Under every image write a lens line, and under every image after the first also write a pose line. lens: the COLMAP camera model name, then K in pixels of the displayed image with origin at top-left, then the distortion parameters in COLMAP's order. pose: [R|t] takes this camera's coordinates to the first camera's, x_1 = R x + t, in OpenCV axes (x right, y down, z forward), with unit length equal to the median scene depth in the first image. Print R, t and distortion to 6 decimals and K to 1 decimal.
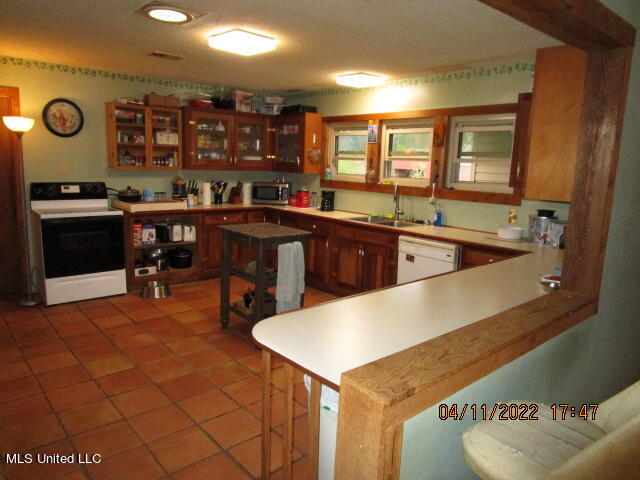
lens RADIAL K [[454.3, 0, 321.1], [0, 454.3, 240.5], [0, 0, 1]] dist [-0.027065, 0.005361]
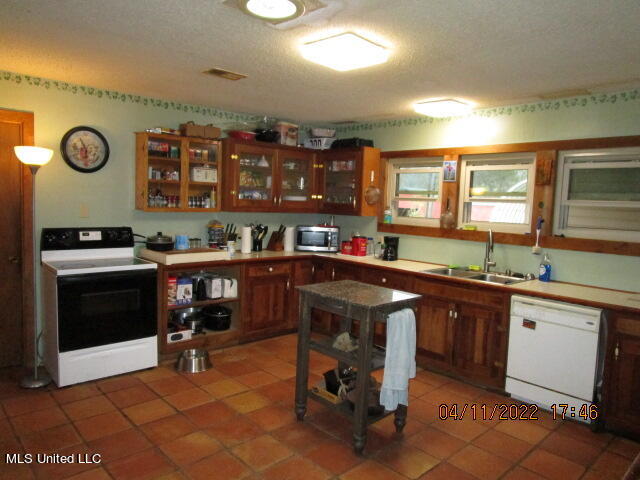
lens RADIAL K [[454.3, 0, 319.1], [0, 454.3, 239.5], [0, 0, 1]] dist [-0.027065, 0.005361]
pose [[0.999557, -0.000857, 0.029753, -0.168460], [0.003373, 0.996408, -0.084616, -0.037255], [-0.029573, 0.084679, 0.995969, 0.178923]]
